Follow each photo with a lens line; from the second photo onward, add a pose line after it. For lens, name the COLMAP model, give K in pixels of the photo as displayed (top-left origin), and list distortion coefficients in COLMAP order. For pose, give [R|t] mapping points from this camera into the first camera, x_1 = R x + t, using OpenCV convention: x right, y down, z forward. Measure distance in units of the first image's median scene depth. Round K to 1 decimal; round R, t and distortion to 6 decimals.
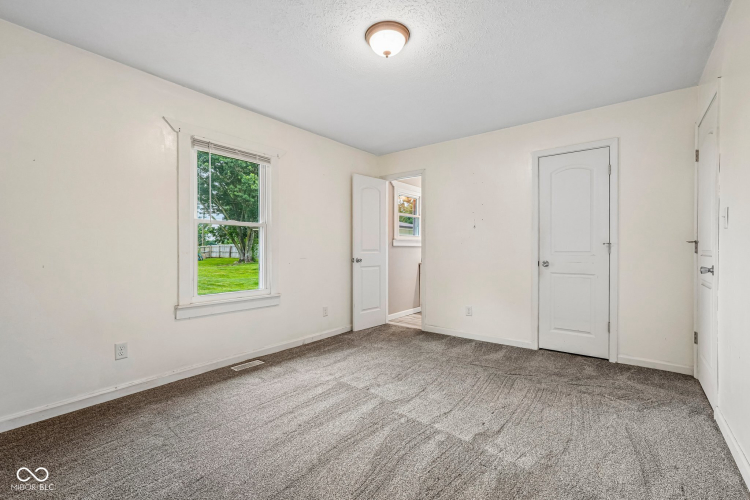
lens RADIAL K [[317.9, 0, 370.6], [0, 317.9, 249.9], [0, 0, 1]] dist [-0.002383, 0.000332]
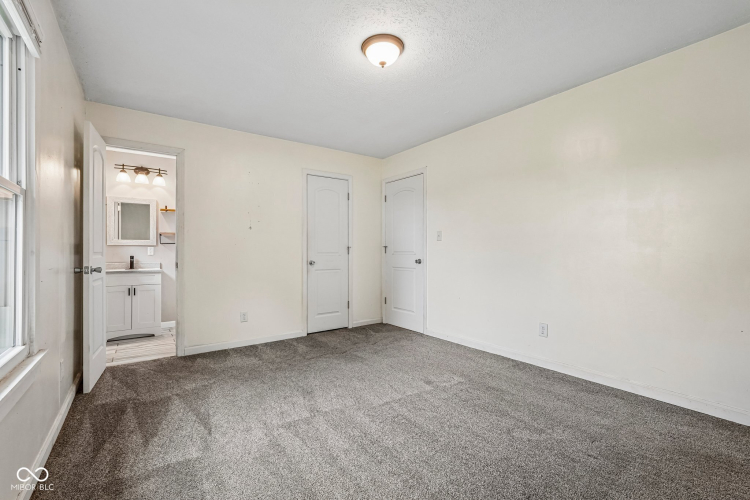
lens RADIAL K [[317.9, 0, 370.6], [0, 317.9, 249.9], [0, 0, 1]] dist [-0.002383, 0.000332]
pose [[0.315488, 0.004215, 0.948920, -0.618550], [0.005575, 0.999965, -0.006296, 0.002600], [-0.948913, 0.007276, 0.315453, 0.459575]]
